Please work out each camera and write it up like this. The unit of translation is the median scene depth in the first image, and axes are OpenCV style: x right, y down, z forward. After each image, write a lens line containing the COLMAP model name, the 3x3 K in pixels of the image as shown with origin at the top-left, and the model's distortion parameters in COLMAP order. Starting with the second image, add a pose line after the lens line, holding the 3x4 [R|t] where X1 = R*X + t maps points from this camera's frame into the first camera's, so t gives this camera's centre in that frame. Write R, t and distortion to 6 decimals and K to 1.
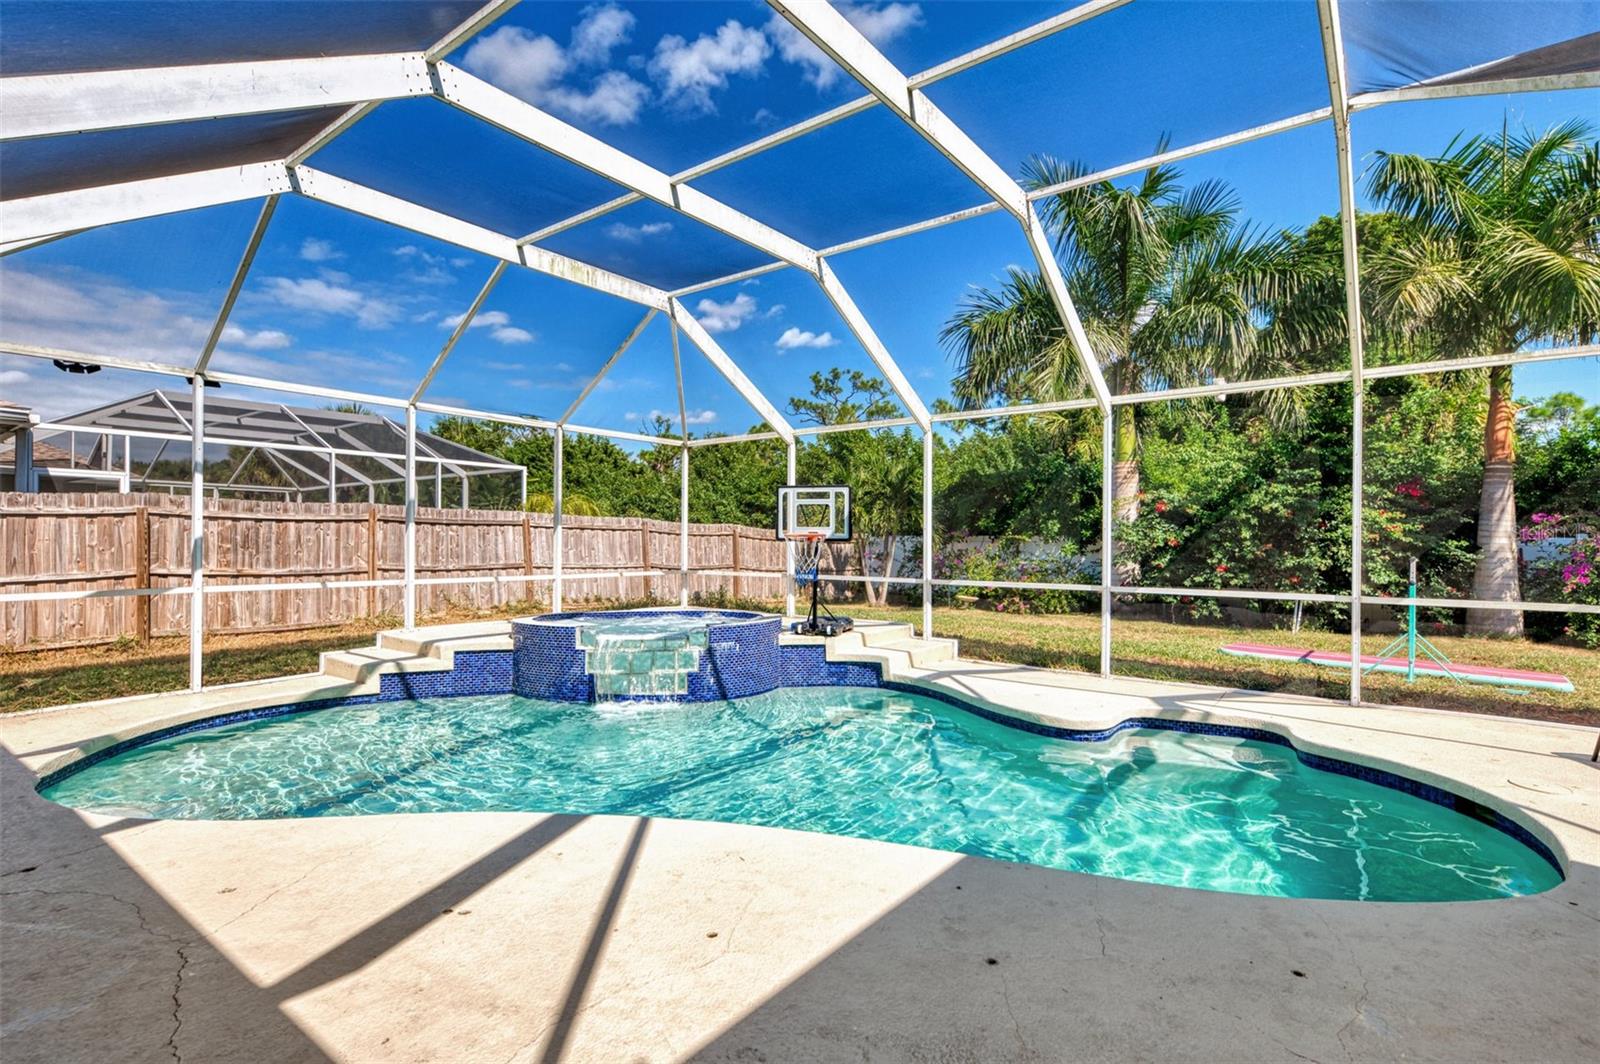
lens RADIAL K [[764.2, 0, 800.0], [0, 764.2, 532.0], [0, 0, 1]] dist [0.002477, 0.000390]
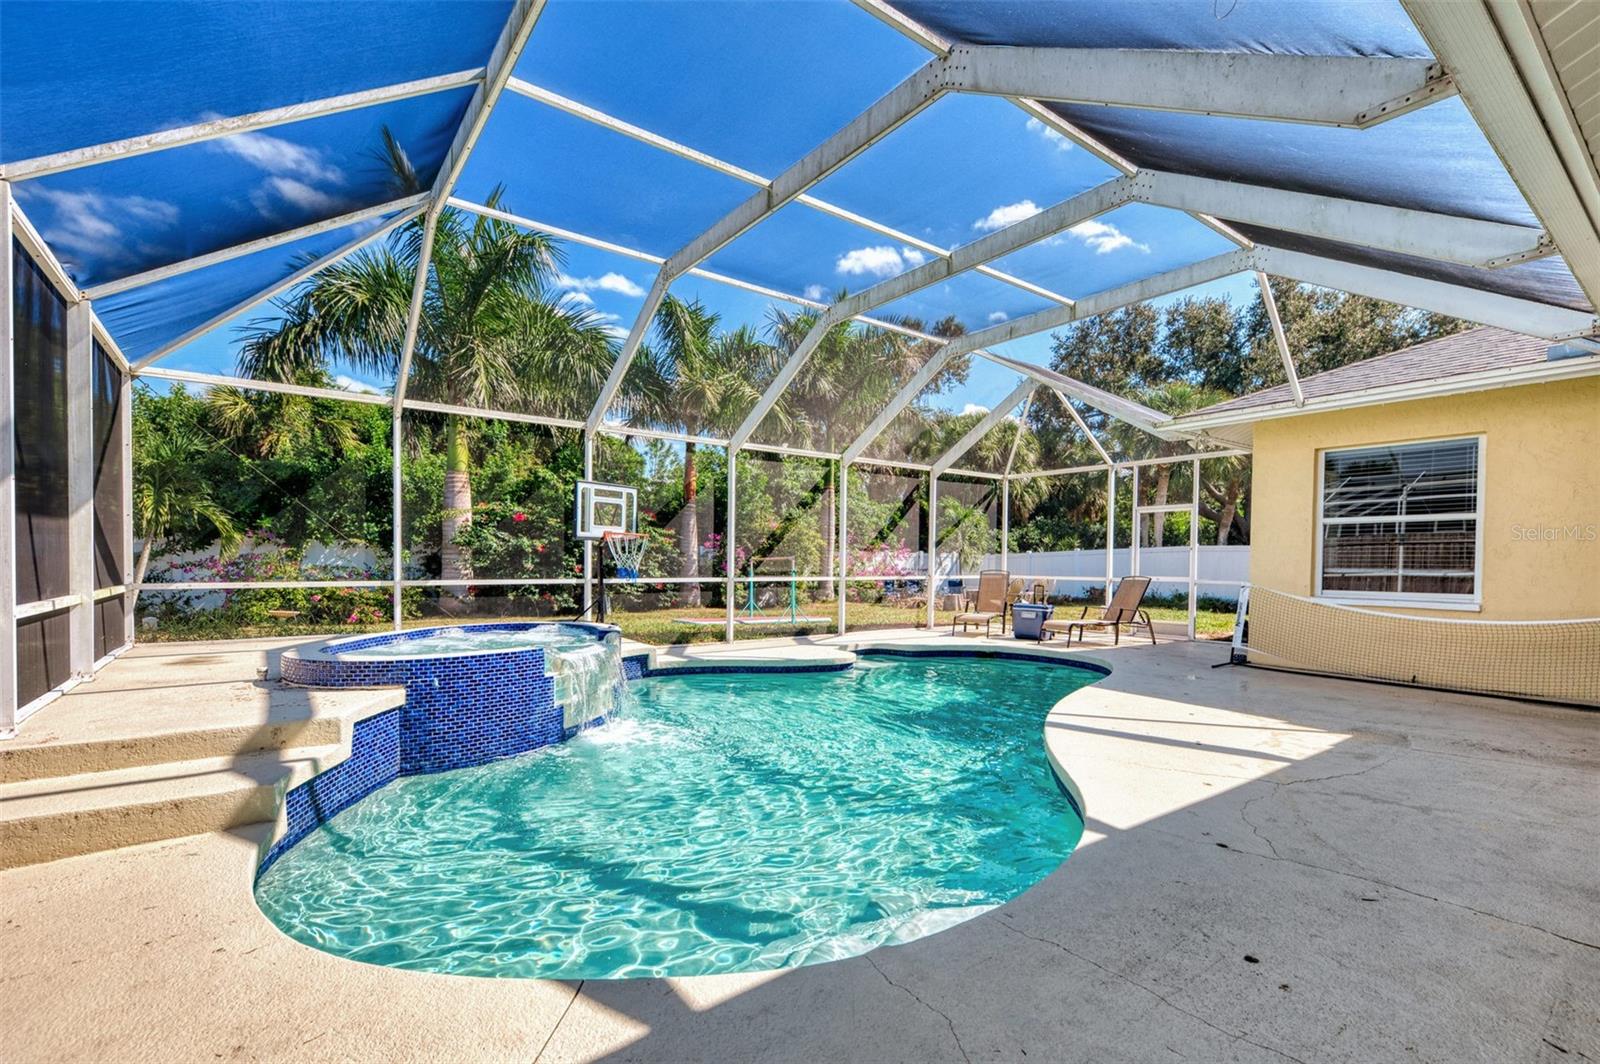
lens RADIAL K [[709.9, 0, 834.0], [0, 709.9, 558.2], [0, 0, 1]] dist [-0.001018, -0.000202]
pose [[0.244285, -0.004372, 0.969694, -0.628279], [-0.014403, 0.999863, 0.008136, 0.018233], [-0.969597, -0.015954, 0.244188, 0.389685]]
